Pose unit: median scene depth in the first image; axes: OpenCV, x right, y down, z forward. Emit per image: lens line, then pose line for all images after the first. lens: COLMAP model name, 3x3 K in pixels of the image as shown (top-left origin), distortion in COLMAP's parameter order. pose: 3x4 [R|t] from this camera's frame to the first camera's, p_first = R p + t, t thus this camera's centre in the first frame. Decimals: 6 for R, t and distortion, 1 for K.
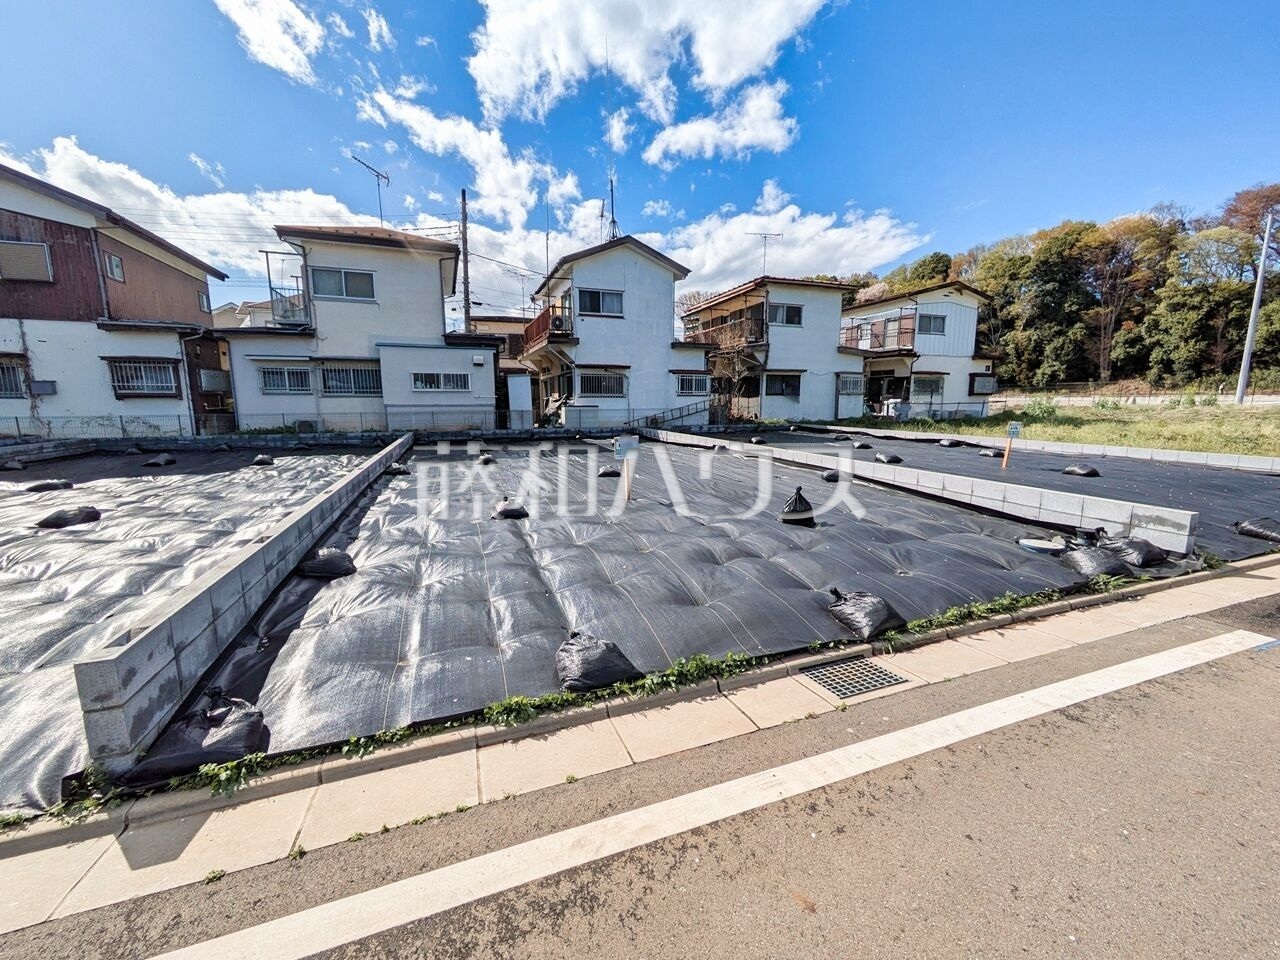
lens RADIAL K [[507.8, 0, 643.5], [0, 507.8, 486.7], [0, 0, 1]] dist [-0.003602, 0.002635]
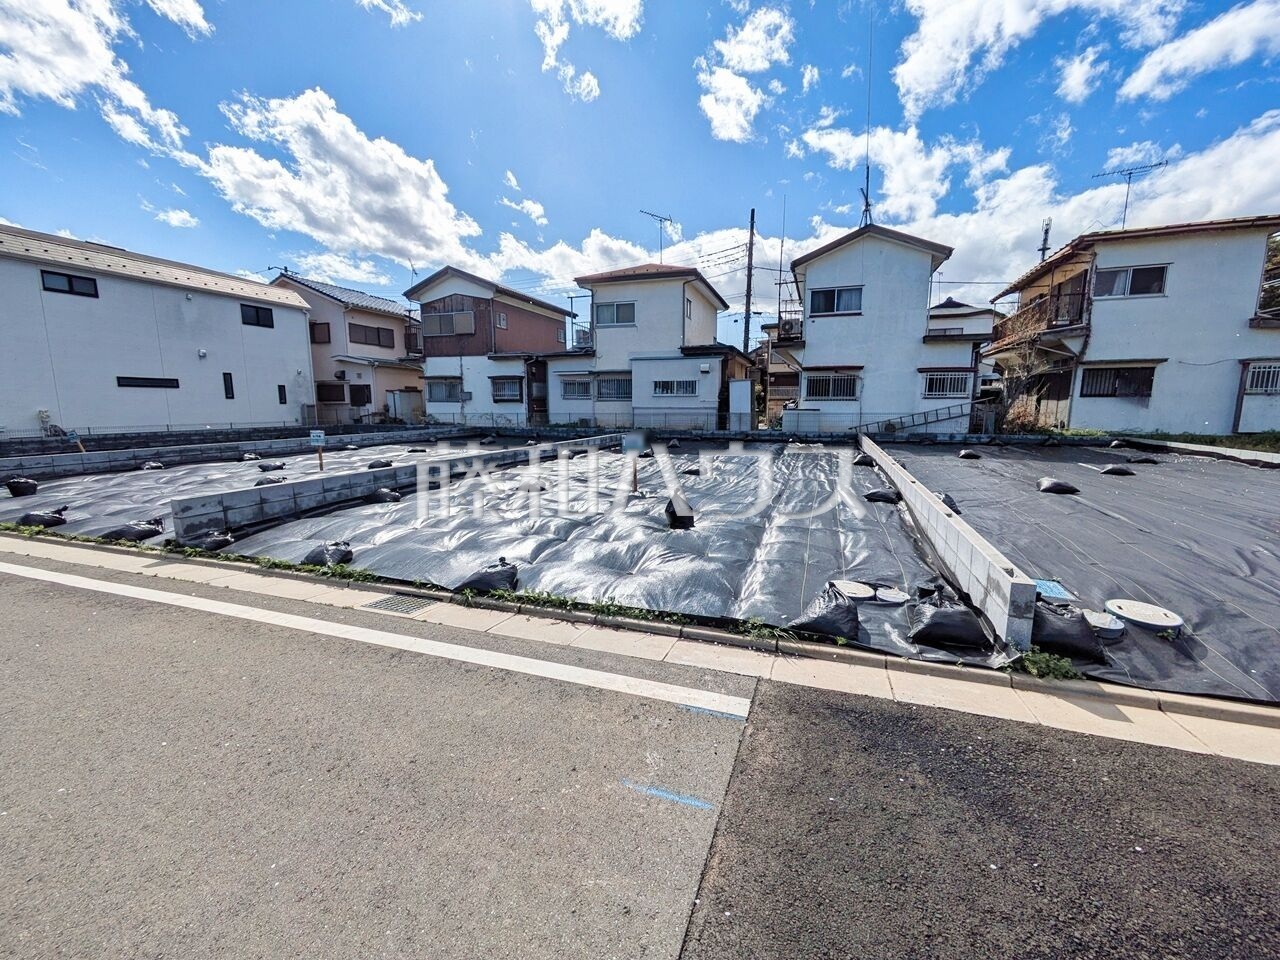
lens RADIAL K [[507.8, 0, 644.8], [0, 507.8, 477.5], [0, 0, 1]] dist [-0.003602, 0.002635]
pose [[0.768224, 0.091839, -0.633559, 0.251540], [-0.107941, 0.994069, 0.013214, -0.006961], [0.631015, 0.058236, 0.773582, 0.049663]]
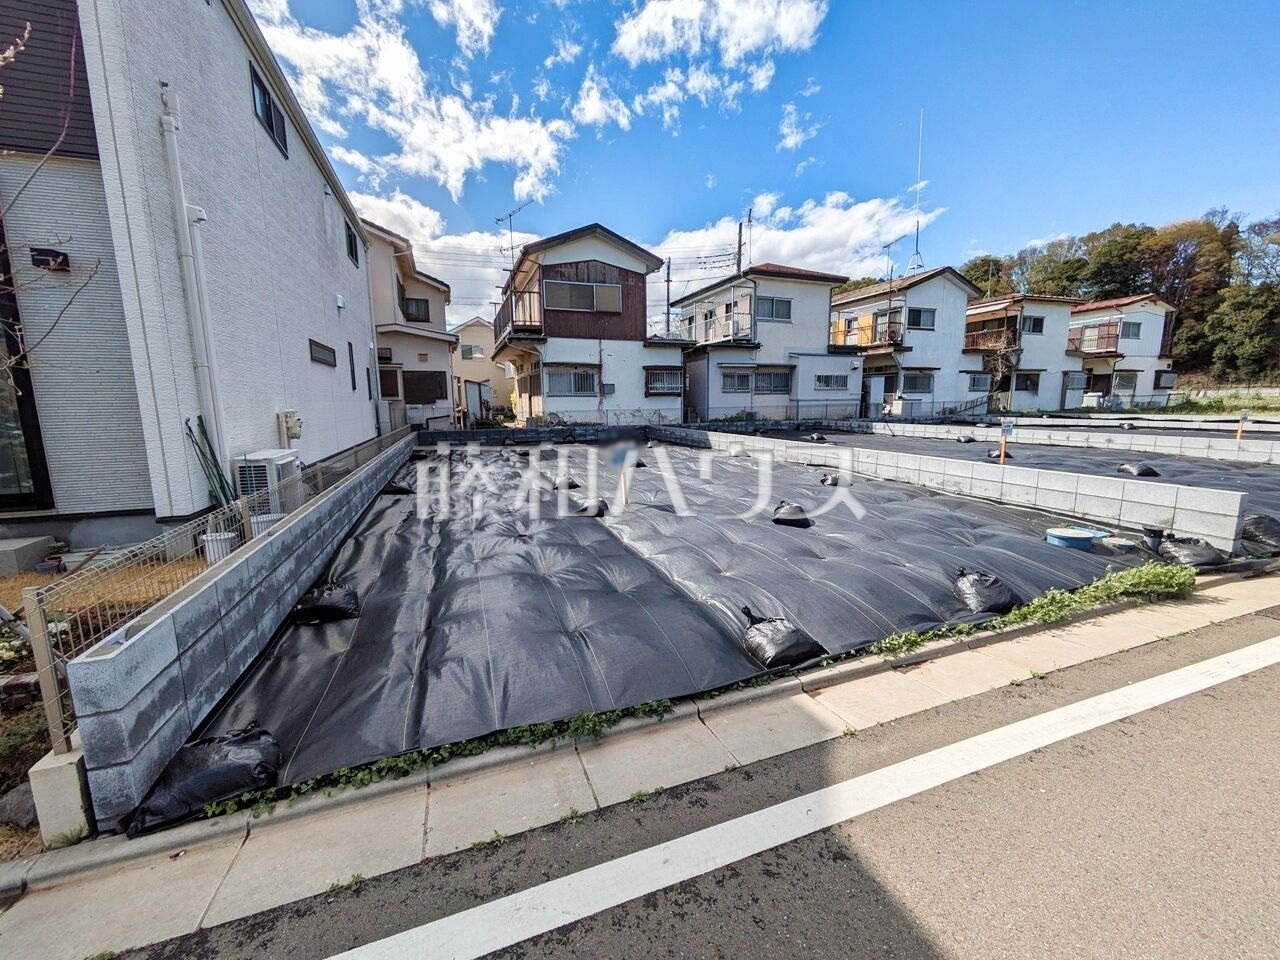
lens RADIAL K [[507.8, 0, 644.4], [0, 507.8, 481.5], [0, 0, 1]] dist [-0.003602, 0.002635]
pose [[0.999925, -0.011740, -0.003534, -0.713590], [0.011698, 0.999864, -0.011649, 0.048934], [0.003670, 0.011607, 0.999926, -0.250280]]
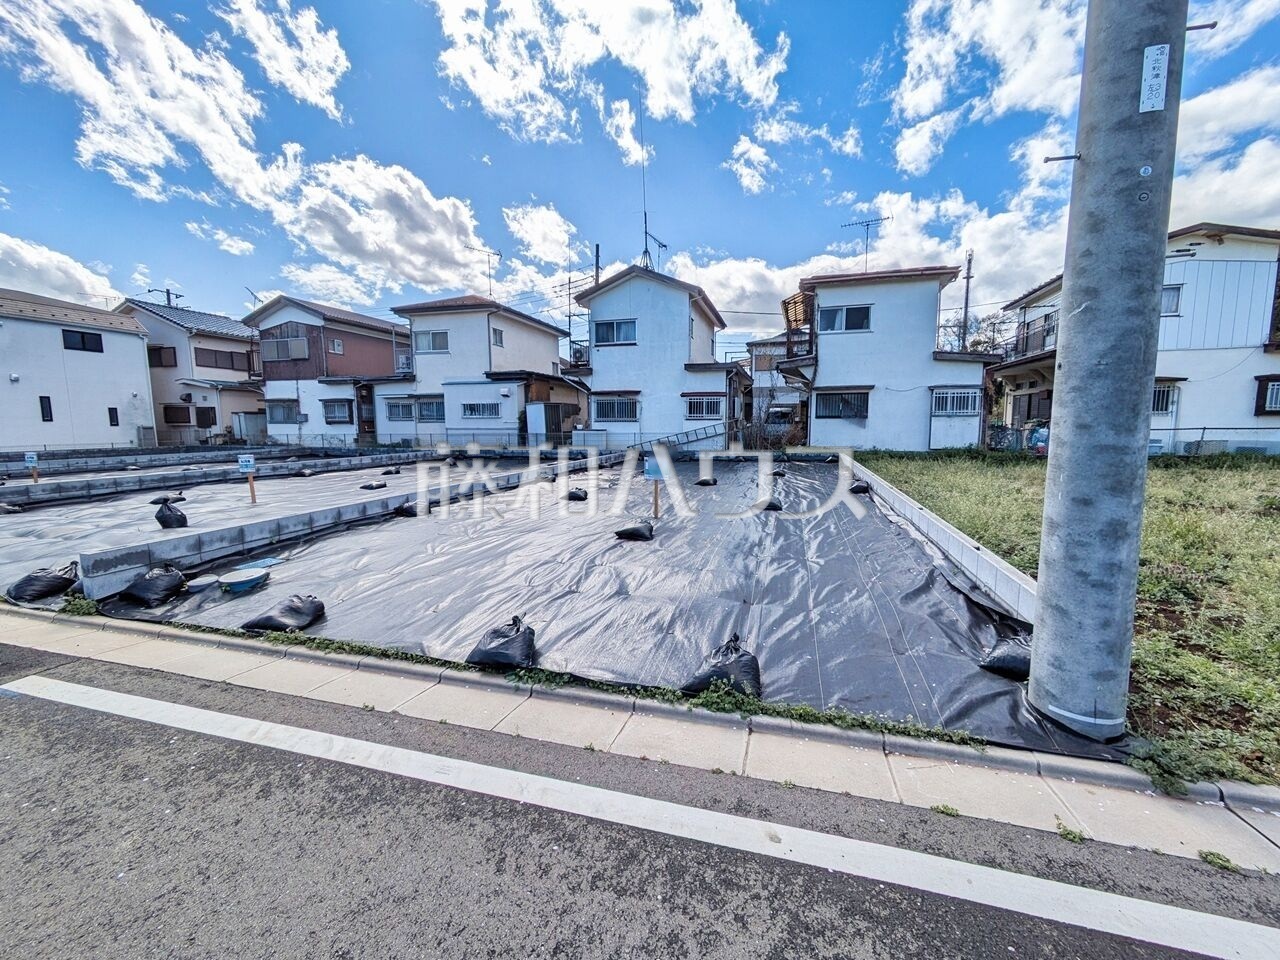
lens RADIAL K [[507.8, 0, 644.7], [0, 507.8, 478.7], [0, 0, 1]] dist [-0.003602, 0.002635]
pose [[0.802967, 0.063301, -0.592652, 0.557487], [-0.097418, 0.994911, -0.025723, -0.035912], [0.588008, 0.078390, 0.805048, 0.191313]]
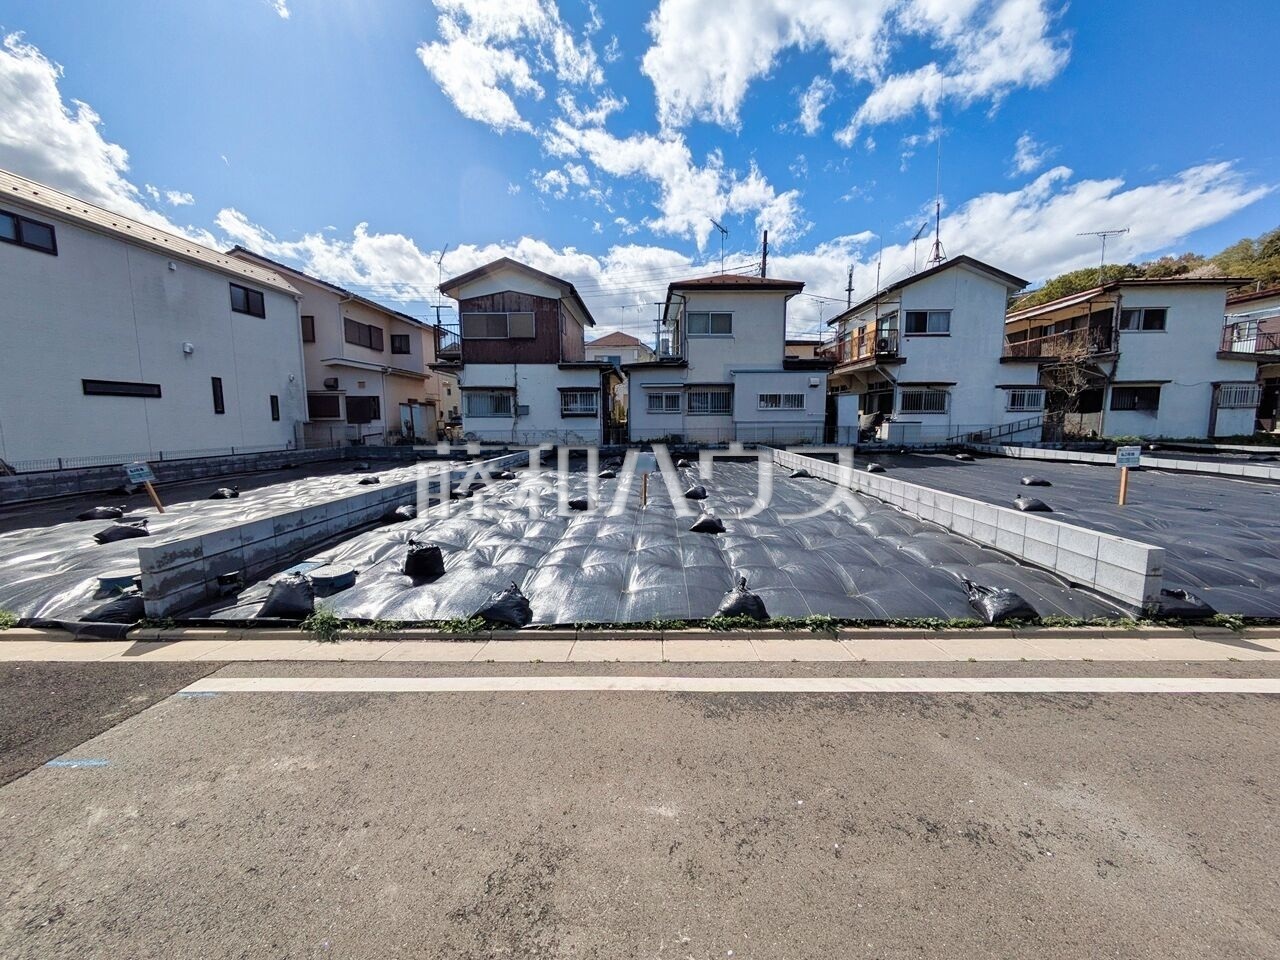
lens RADIAL K [[507.8, 0, 644.7], [0, 507.8, 476.8], [0, 0, 1]] dist [-0.003602, 0.002635]
pose [[0.928948, 0.036018, -0.368453, -0.207345], [-0.056469, 0.997396, -0.044871, 0.026728], [0.365877, 0.062489, 0.928563, -0.139354]]
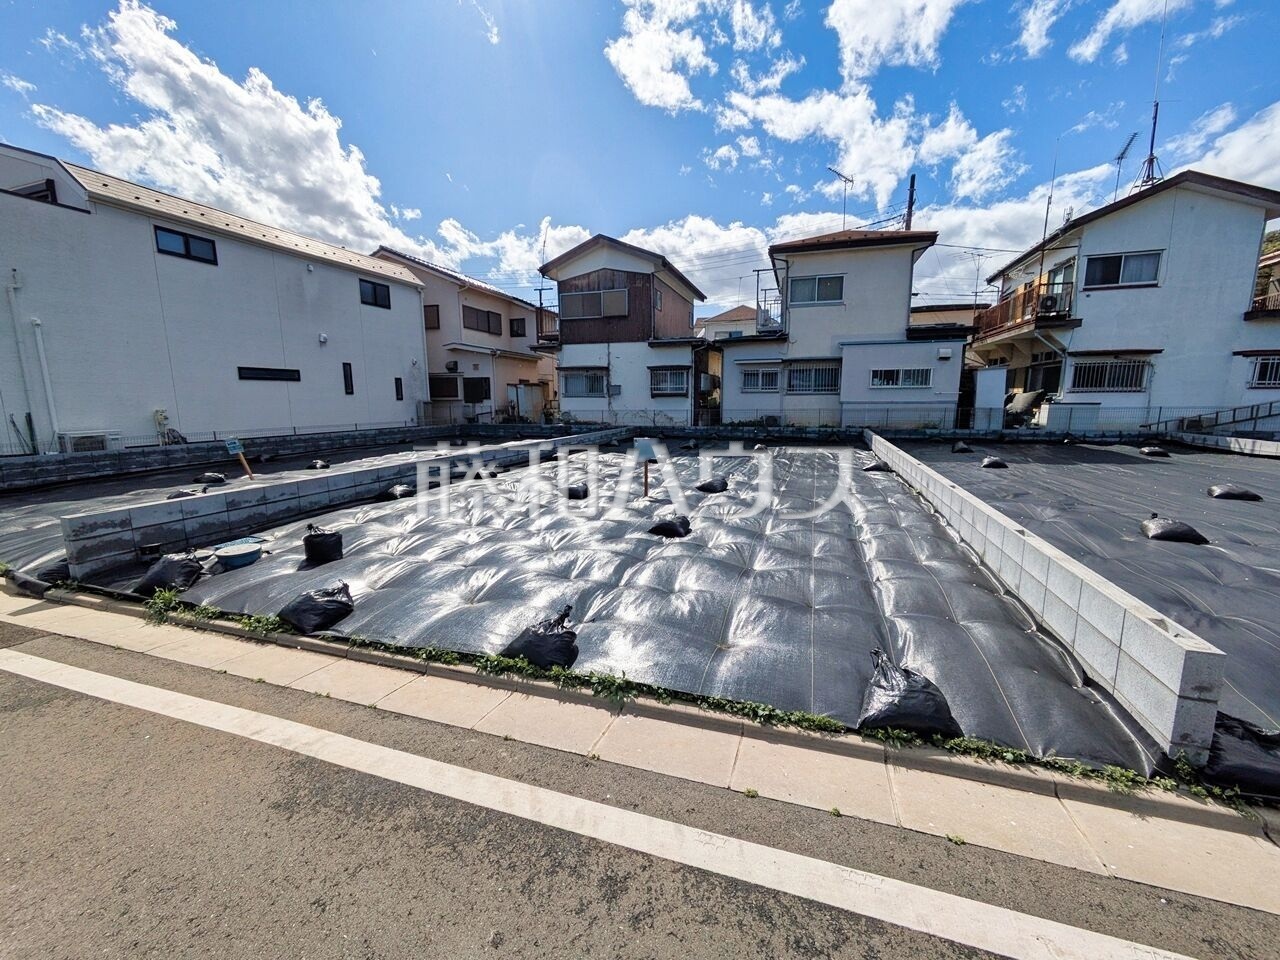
lens RADIAL K [[507.8, 0, 646.5], [0, 507.8, 477.4], [0, 0, 1]] dist [-0.003602, 0.002635]
pose [[0.778969, 0.090769, -0.620458, -0.127244], [-0.099922, 0.994793, 0.020082, 0.009314], [0.619050, 0.046354, 0.783983, -0.043037]]
